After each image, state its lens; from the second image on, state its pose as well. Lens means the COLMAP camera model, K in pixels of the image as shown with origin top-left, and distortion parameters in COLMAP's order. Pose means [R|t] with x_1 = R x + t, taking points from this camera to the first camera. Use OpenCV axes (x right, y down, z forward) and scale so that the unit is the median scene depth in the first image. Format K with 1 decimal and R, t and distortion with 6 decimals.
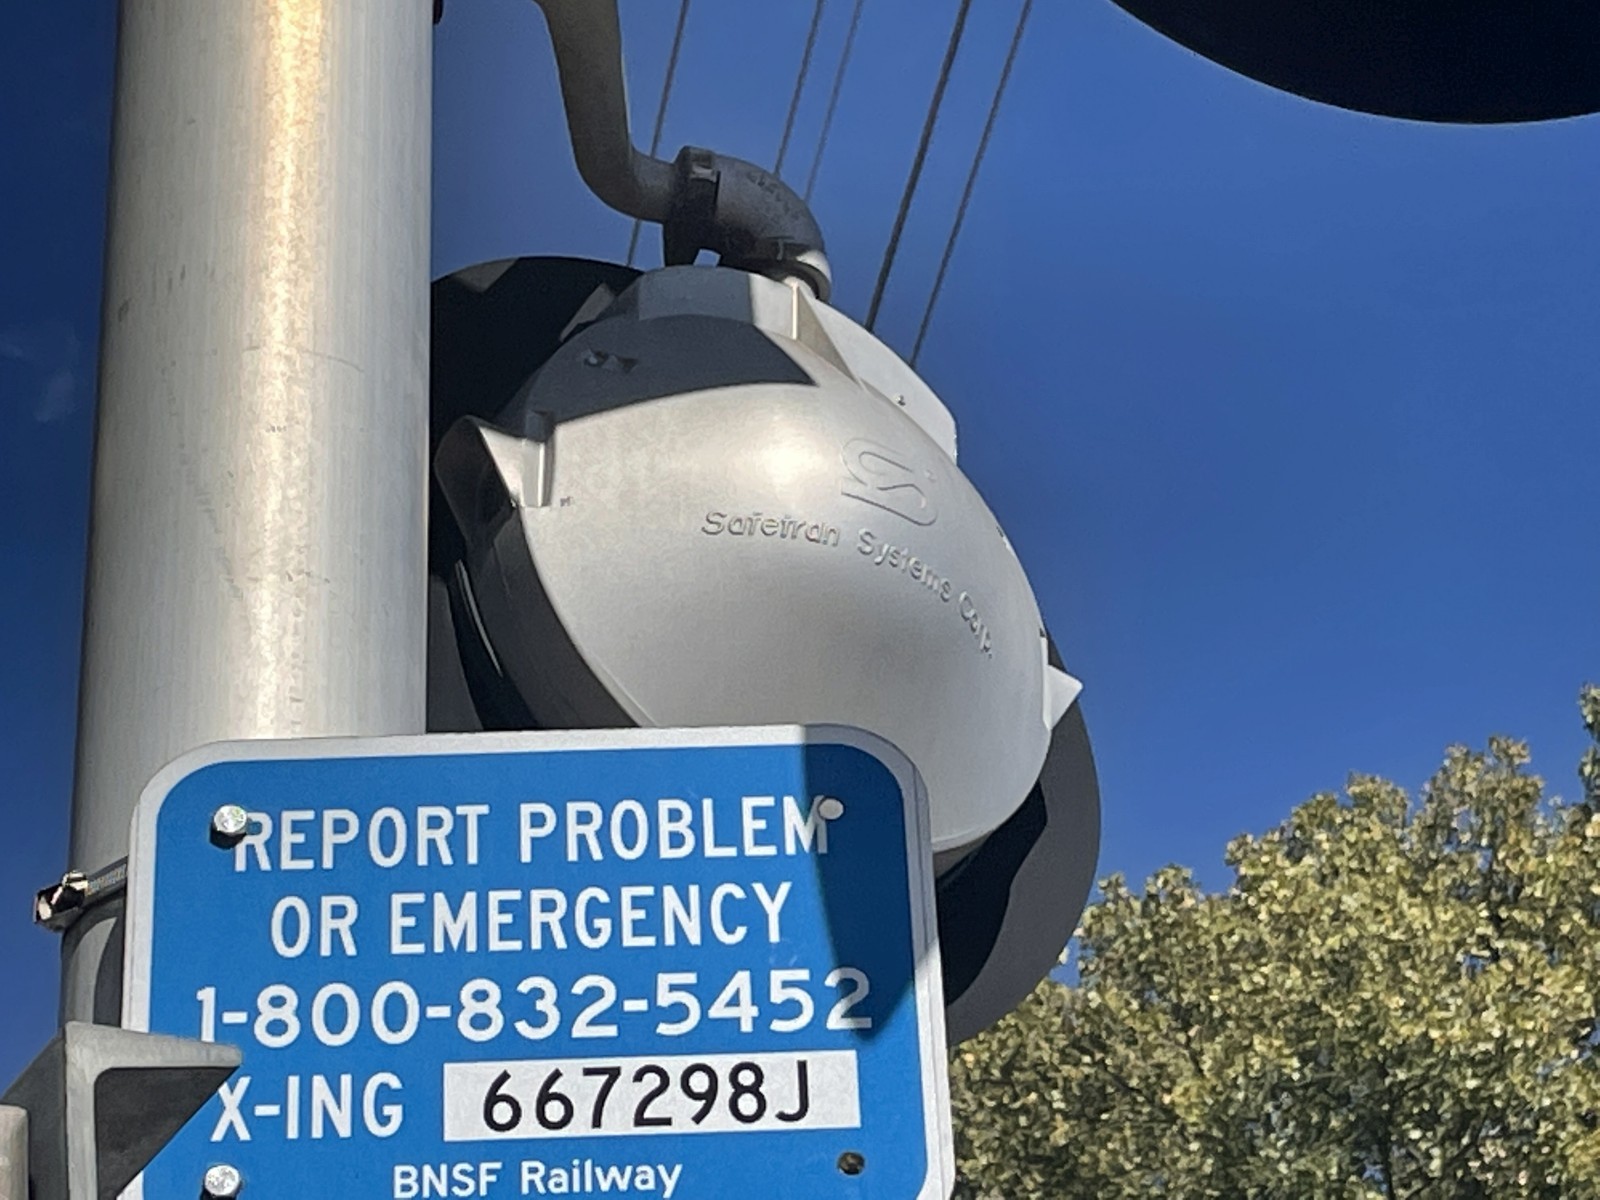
lens RADIAL K [[4807.5, 0, 800.0], [0, 4807.5, 600.0], [0, 0, 1]] dist [0.278303, -1.715184]
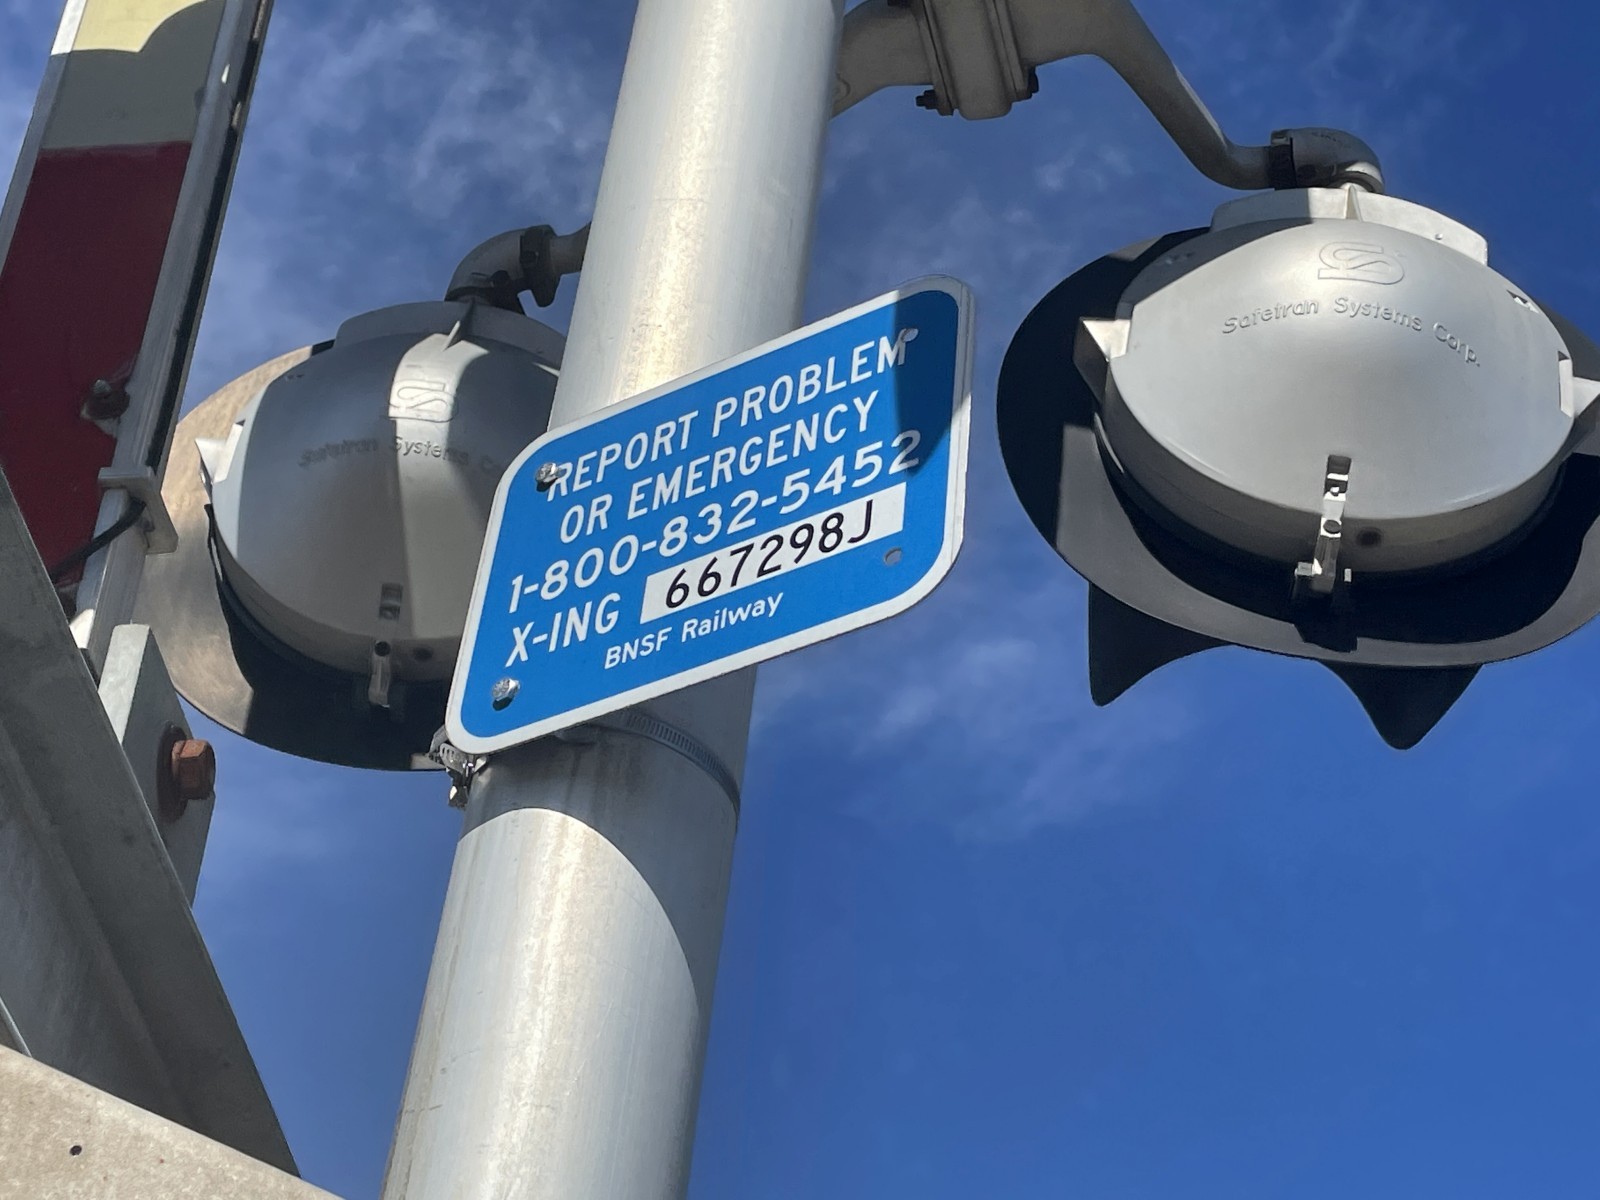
lens RADIAL K [[2639.0, 0, 853.1], [0, 2639.0, 599.3], [0, 0, 1]] dist [0.168216, 0.008715]
pose [[0.843238, -0.272670, -0.463251, 0.316547], [0.214395, 0.960884, -0.175321, 0.242293], [0.492935, 0.048518, 0.868713, 0.368681]]
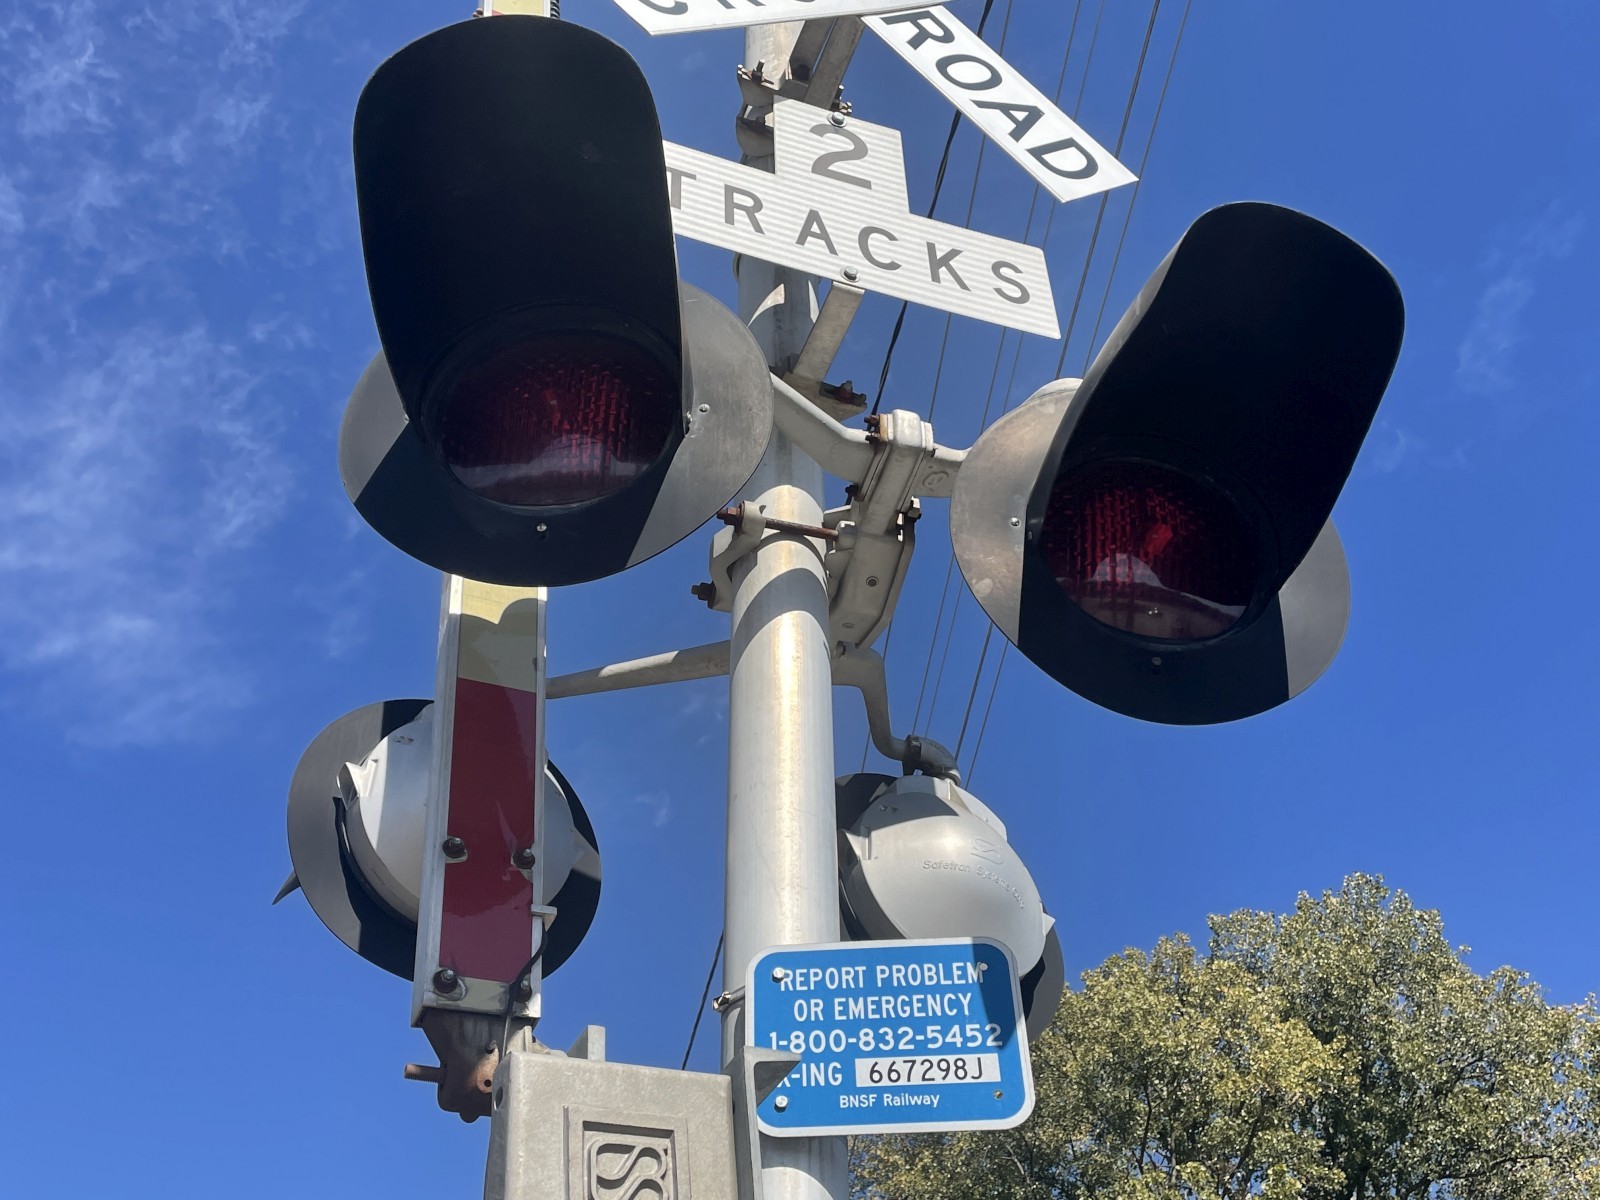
lens RADIAL K [[1660.7, 0, 790.4], [0, 1660.7, 571.9], [0, 0, 1]] dist [0.106664, -0.163365]
pose [[0.996894, -0.031278, -0.072277, -0.029987], [0.017355, 0.982440, -0.185772, -0.005465], [0.076818, 0.183941, 0.979931, -0.044938]]
